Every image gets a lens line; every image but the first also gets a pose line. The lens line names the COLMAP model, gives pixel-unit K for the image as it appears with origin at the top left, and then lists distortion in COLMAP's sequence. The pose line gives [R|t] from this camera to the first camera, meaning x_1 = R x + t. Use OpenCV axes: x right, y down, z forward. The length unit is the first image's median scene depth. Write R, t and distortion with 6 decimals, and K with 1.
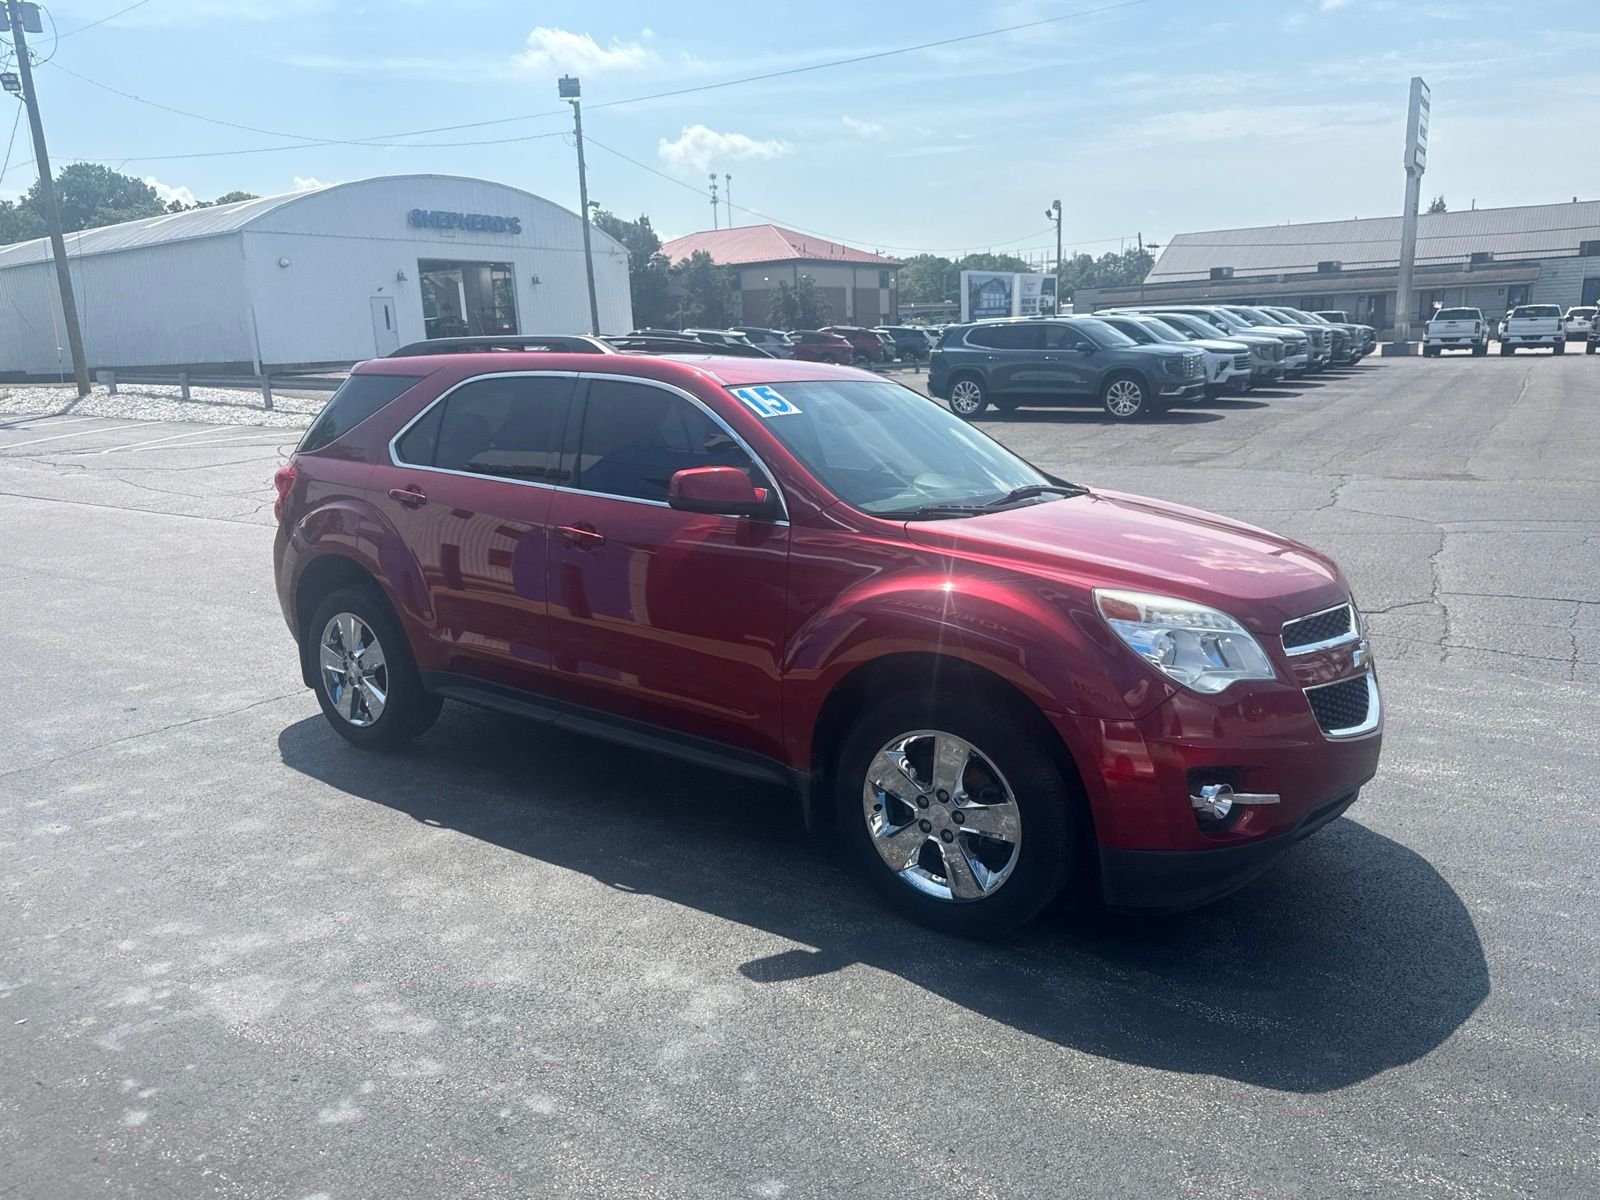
lens RADIAL K [[1125.9, 0, 800.0], [0, 1125.9, 600.0], [0, 0, 1]] dist [0.050347, -0.060546]
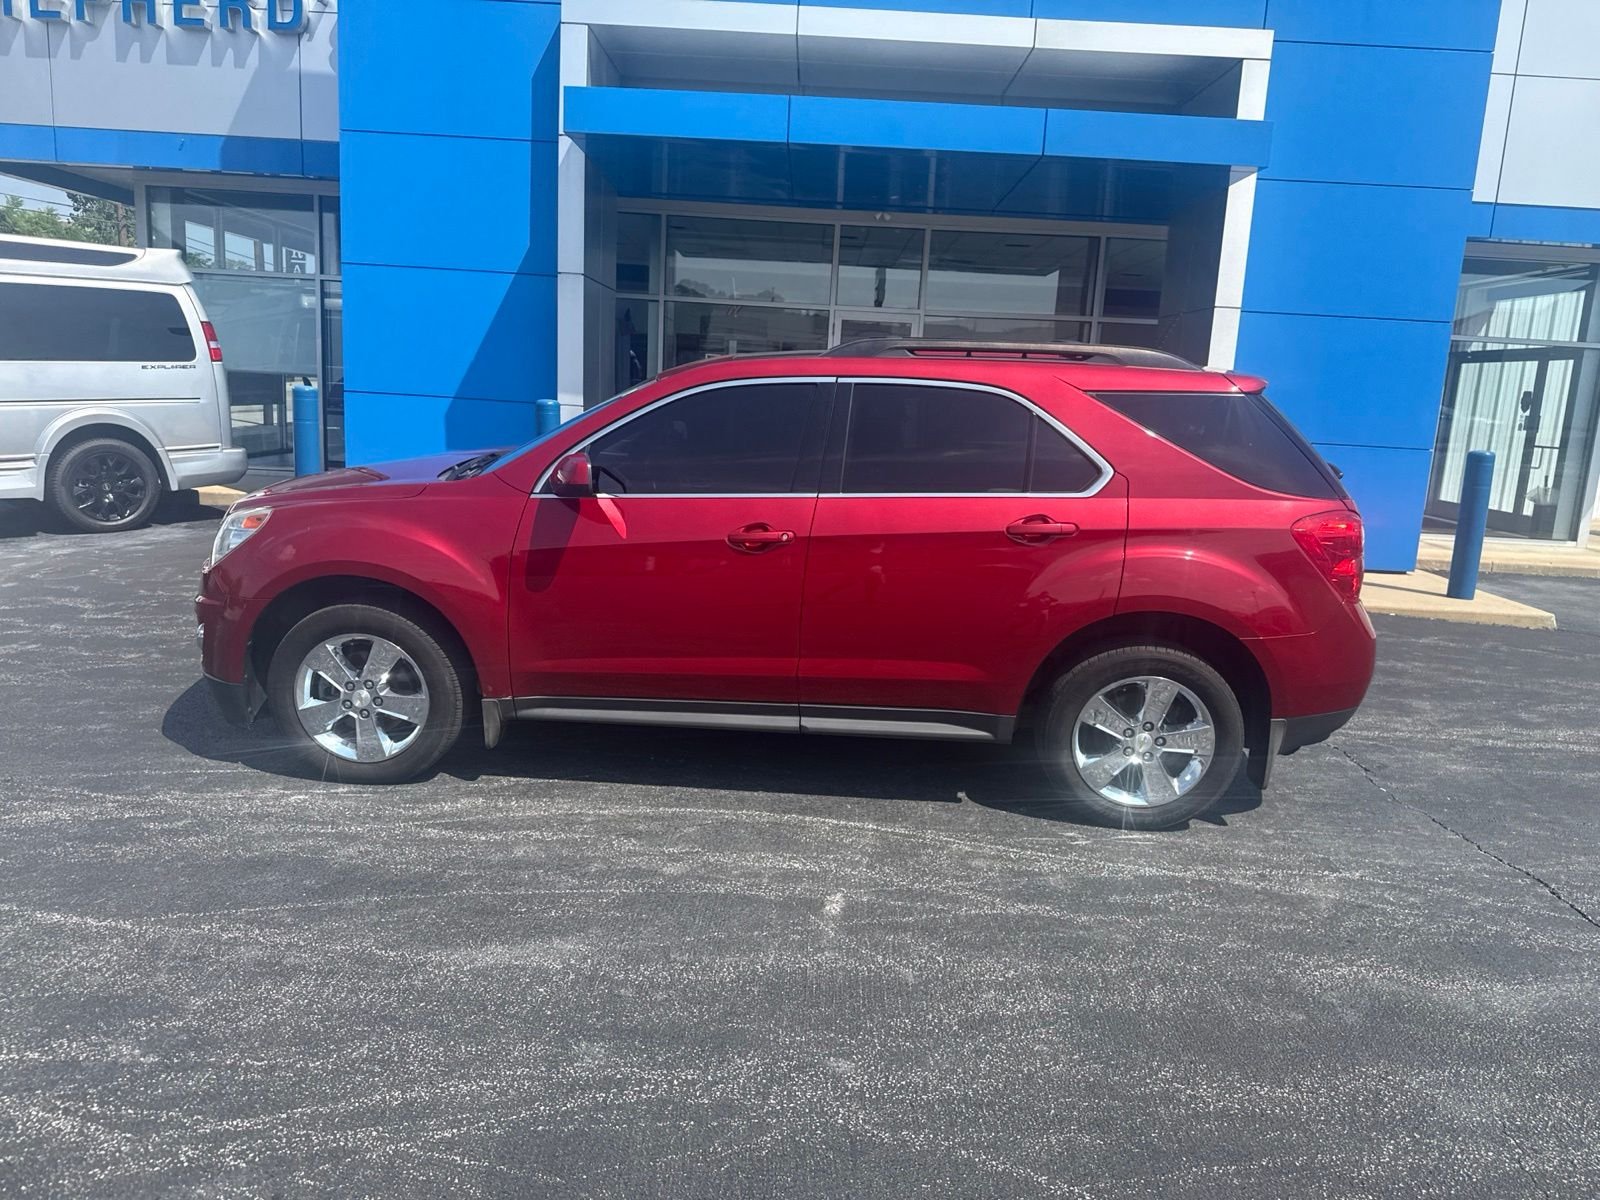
lens RADIAL K [[1120.0, 0, 806.2], [0, 1120.0, 603.7], [0, 0, 1]] dist [0.048229, -0.061470]
pose [[-0.829686, 0.102688, -0.548704, 0.108822], [-0.143363, 0.910771, 0.387225, -0.085334], [0.539507, 0.399940, -0.740932, 0.391006]]
